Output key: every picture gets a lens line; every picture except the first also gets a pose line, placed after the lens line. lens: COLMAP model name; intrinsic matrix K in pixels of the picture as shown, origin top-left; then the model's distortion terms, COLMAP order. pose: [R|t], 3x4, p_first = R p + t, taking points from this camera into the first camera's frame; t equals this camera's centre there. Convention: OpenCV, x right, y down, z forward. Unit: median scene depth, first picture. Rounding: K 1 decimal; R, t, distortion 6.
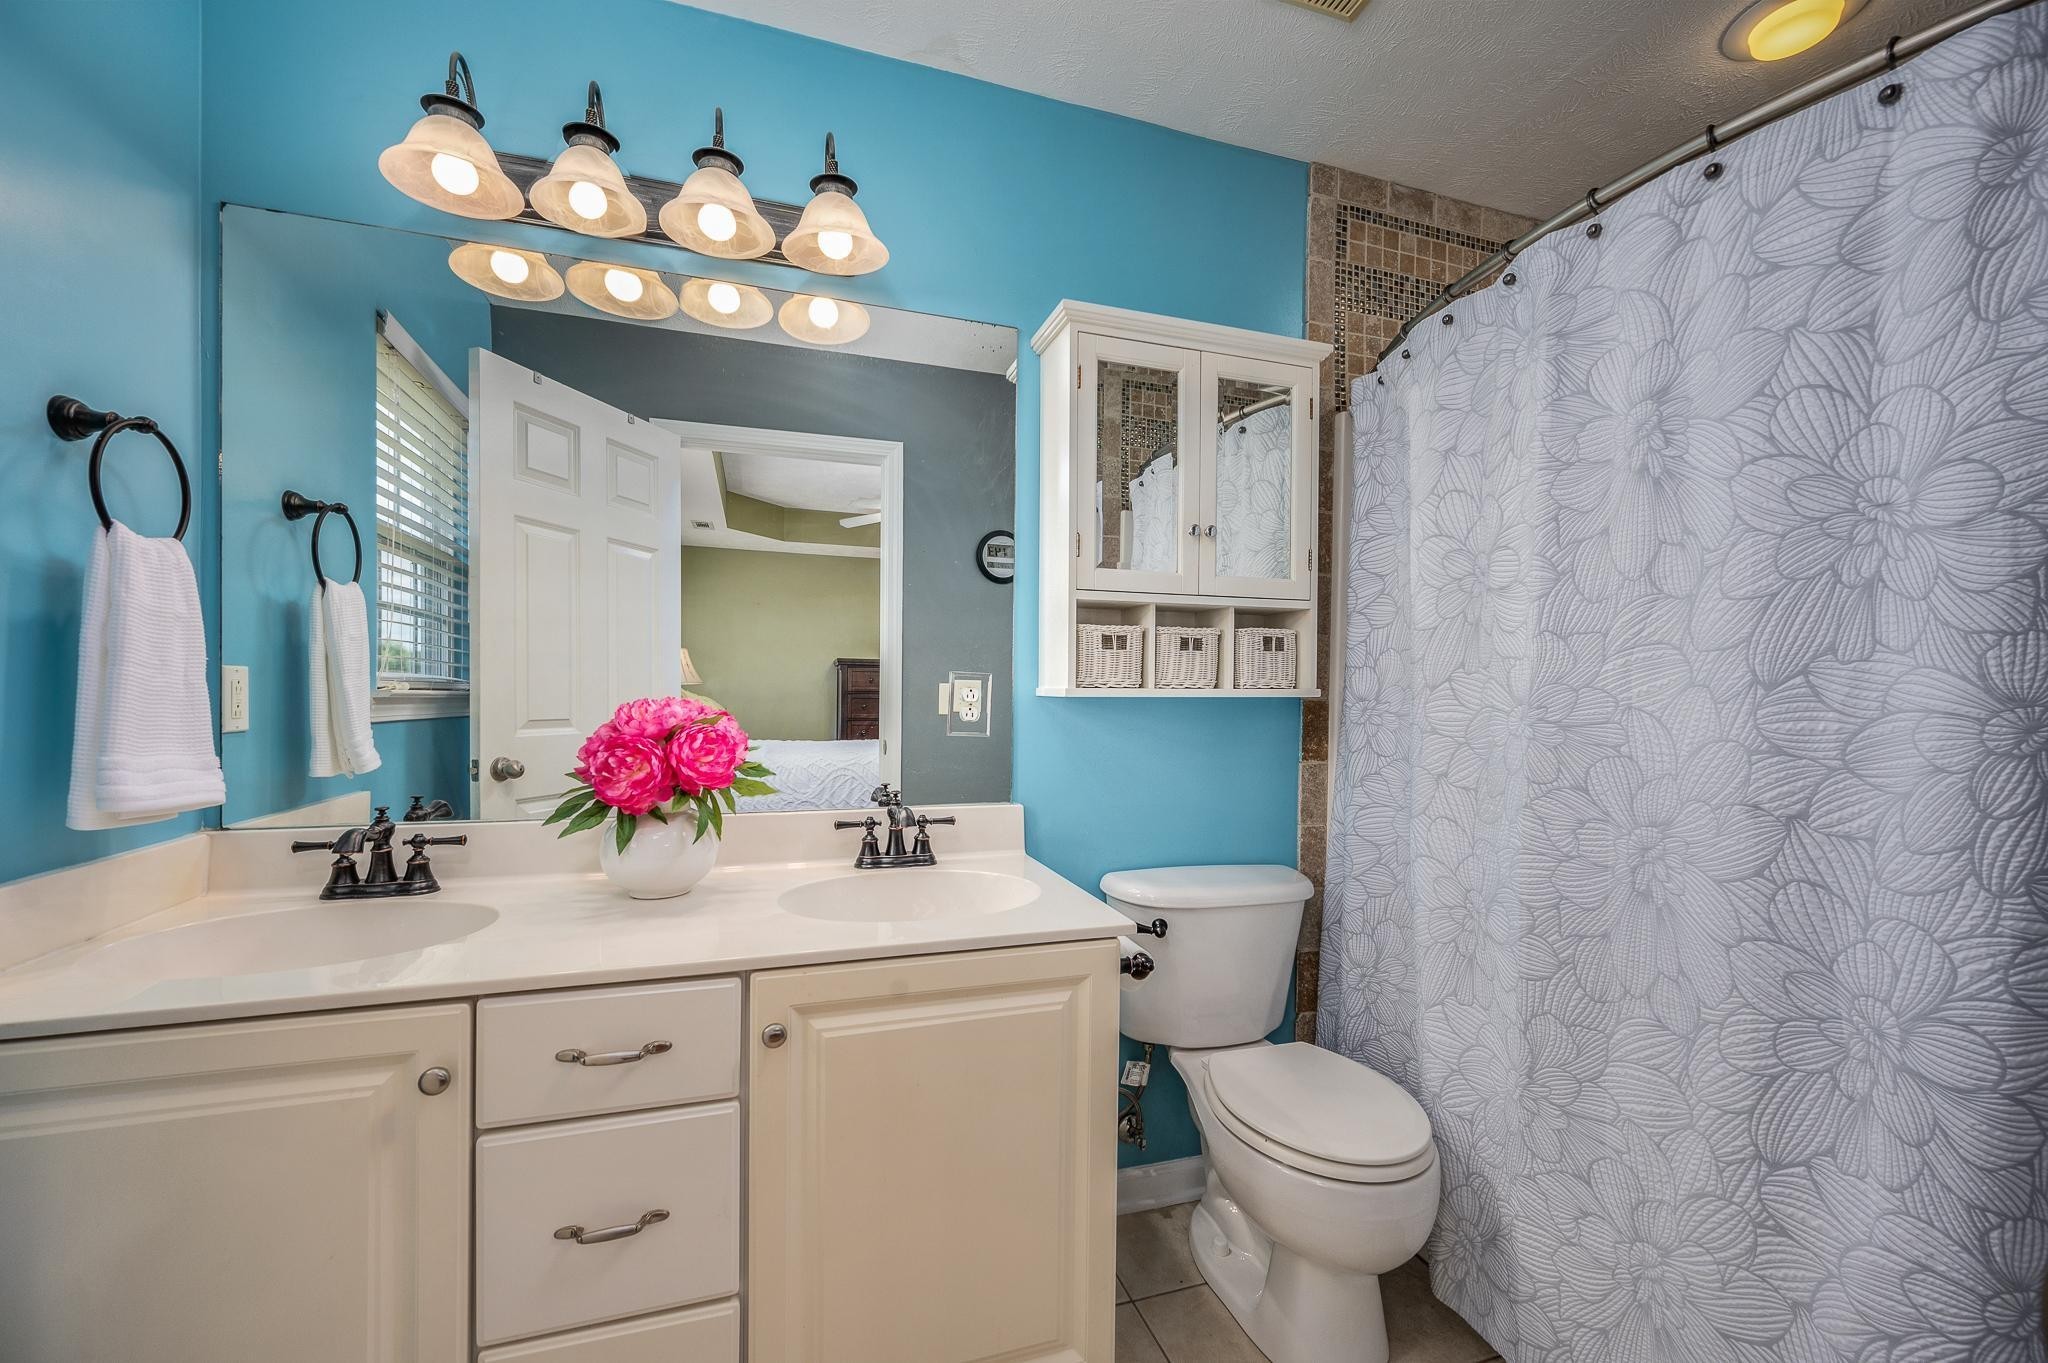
lens RADIAL K [[803.9, 0, 1025.3], [0, 803.9, 690.9], [0, 0, 1]] dist [0.000192, 0.000023]
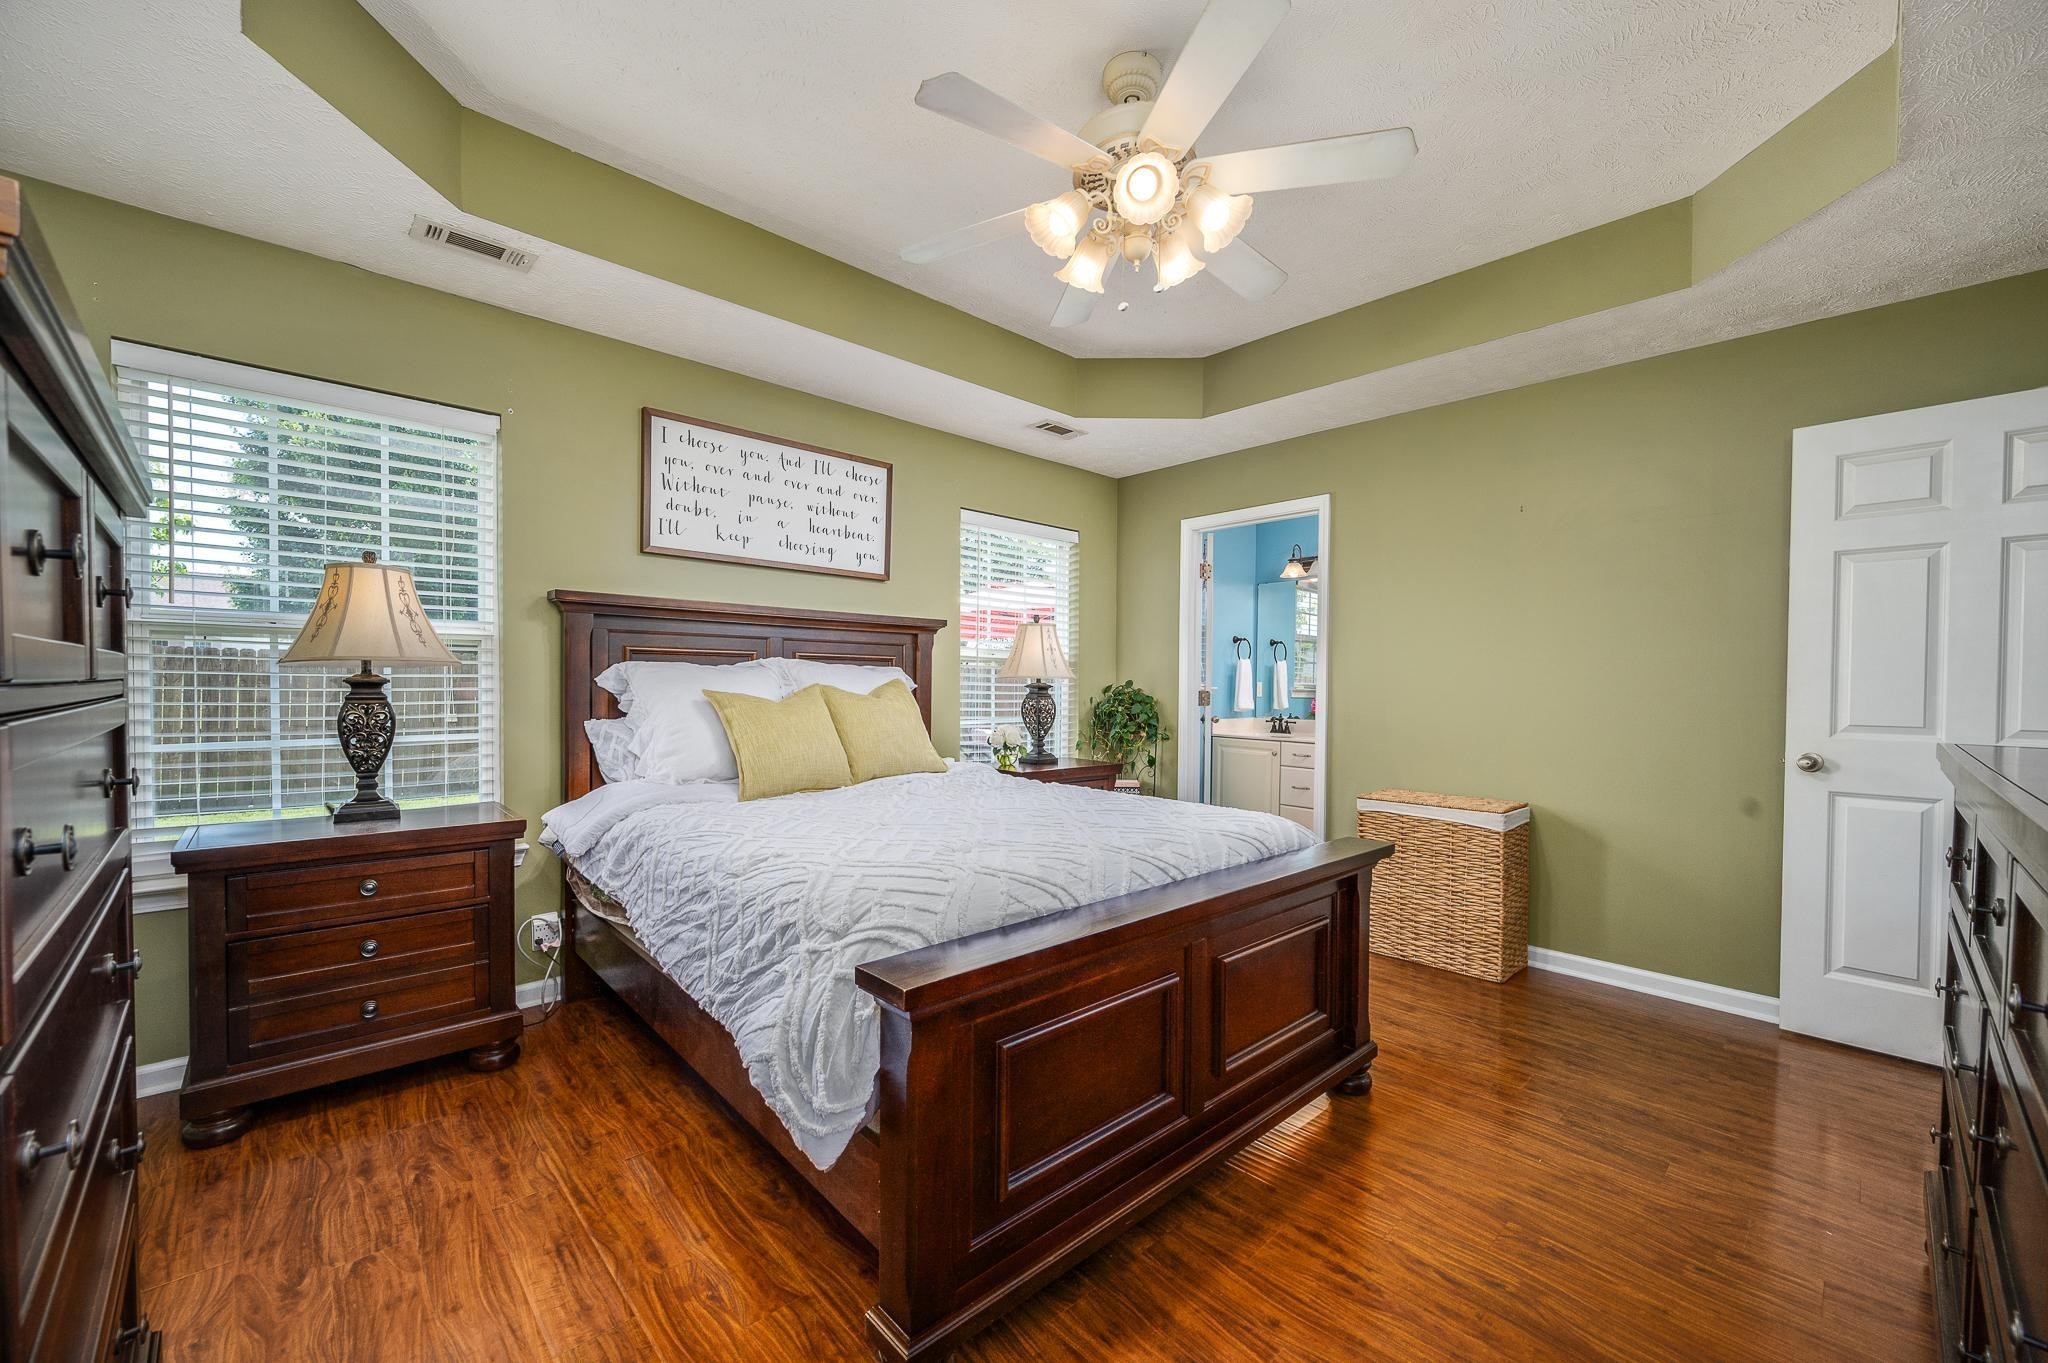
lens RADIAL K [[803.9, 0, 1013.1], [0, 803.9, 689.2], [0, 0, 1]] dist [0.000192, 0.000023]
pose [[0.415974, 0.010919, -0.909311, 2.755529], [-0.012565, 0.999901, 0.006259, -0.003145], [0.909290, 0.008822, 0.416070, -2.314167]]
